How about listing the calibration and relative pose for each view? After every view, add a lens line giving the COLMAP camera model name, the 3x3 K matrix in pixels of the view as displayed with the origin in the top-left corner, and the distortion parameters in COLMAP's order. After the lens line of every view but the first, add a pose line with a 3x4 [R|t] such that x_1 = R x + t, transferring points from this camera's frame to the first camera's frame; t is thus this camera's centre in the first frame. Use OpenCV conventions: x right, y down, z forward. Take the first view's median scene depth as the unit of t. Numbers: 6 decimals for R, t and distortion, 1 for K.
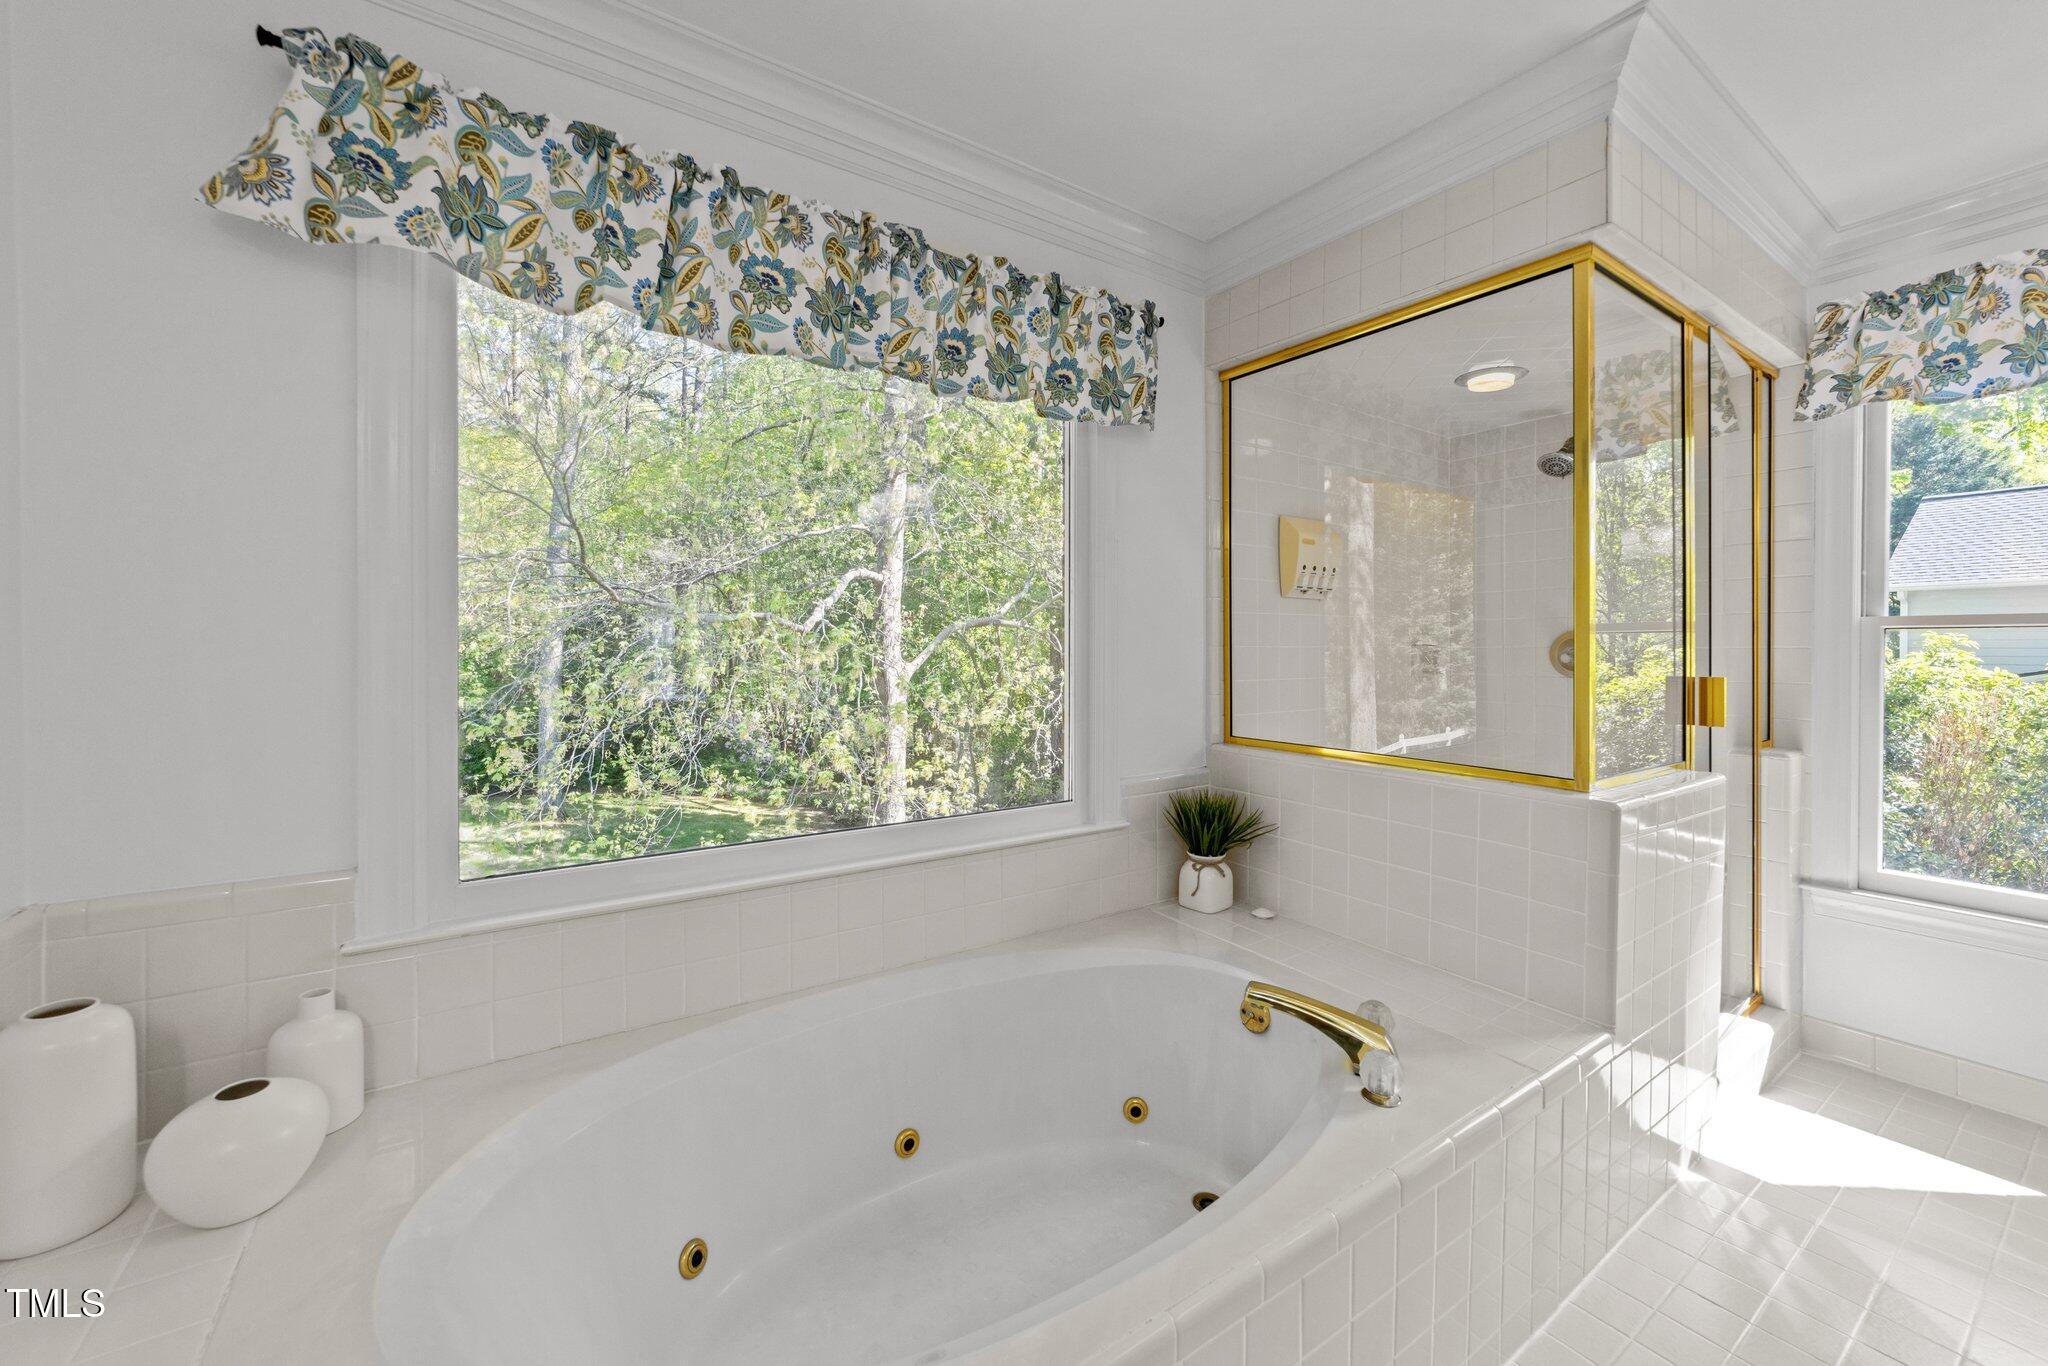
lens RADIAL K [[783.2, 0, 993.9], [0, 783.2, 643.8], [0, 0, 1]] dist [0.008523, 0.000642]
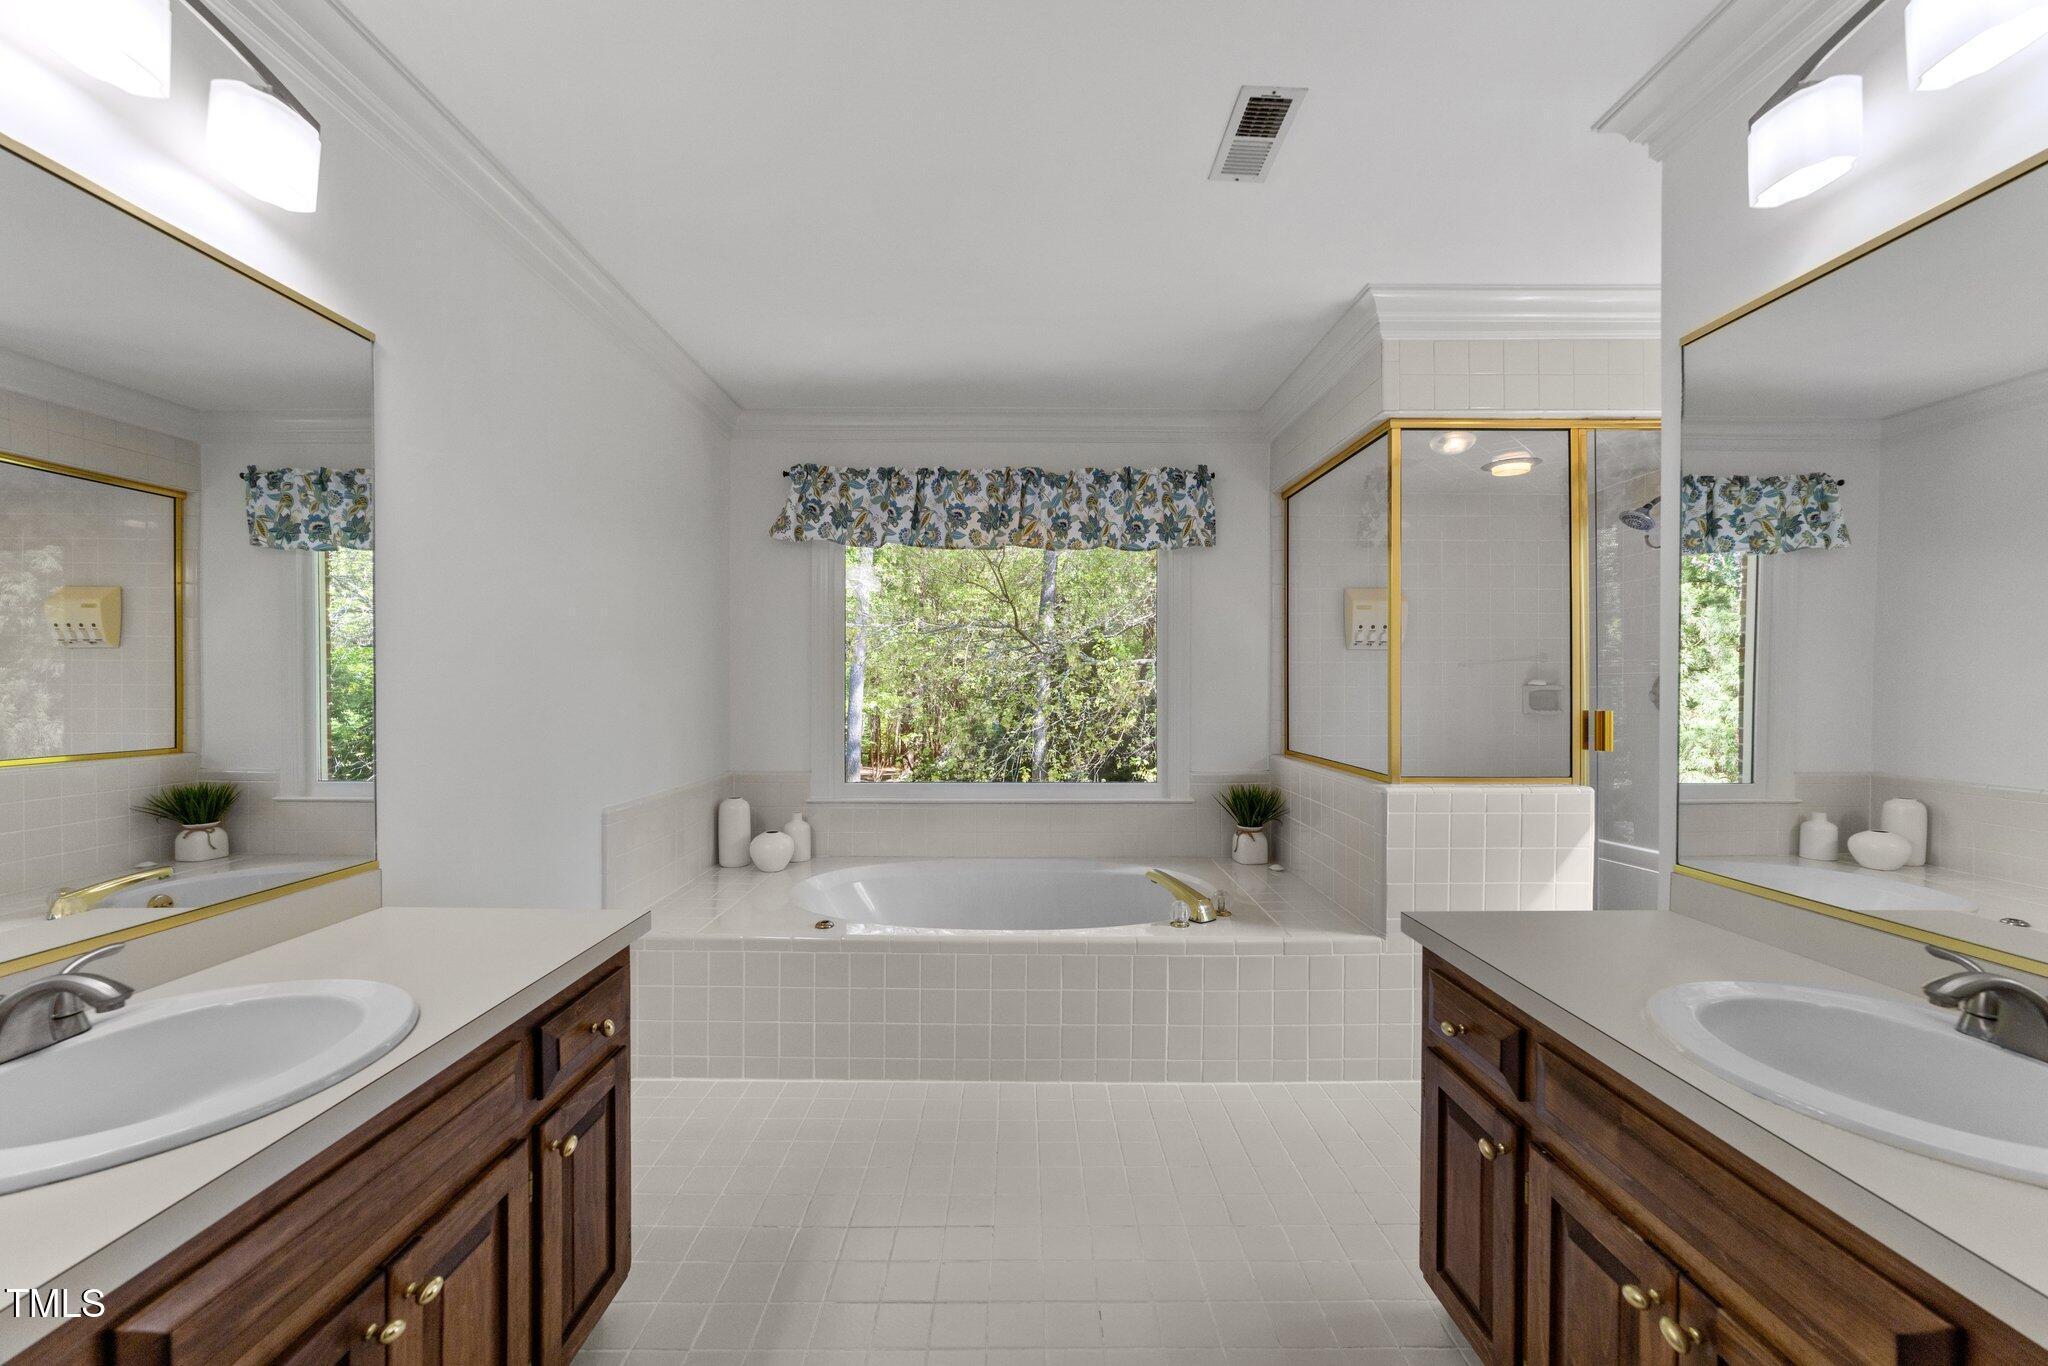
lens RADIAL K [[783.2, 0, 1021.8], [0, 783.2, 686.2], [0, 0, 1]] dist [0.008523, 0.000642]
pose [[0.833542, 0.001000, -0.552455, 0.983736], [0.004374, 0.999955, 0.008409, -0.016846], [0.552438, -0.009425, 0.833500, -0.644159]]
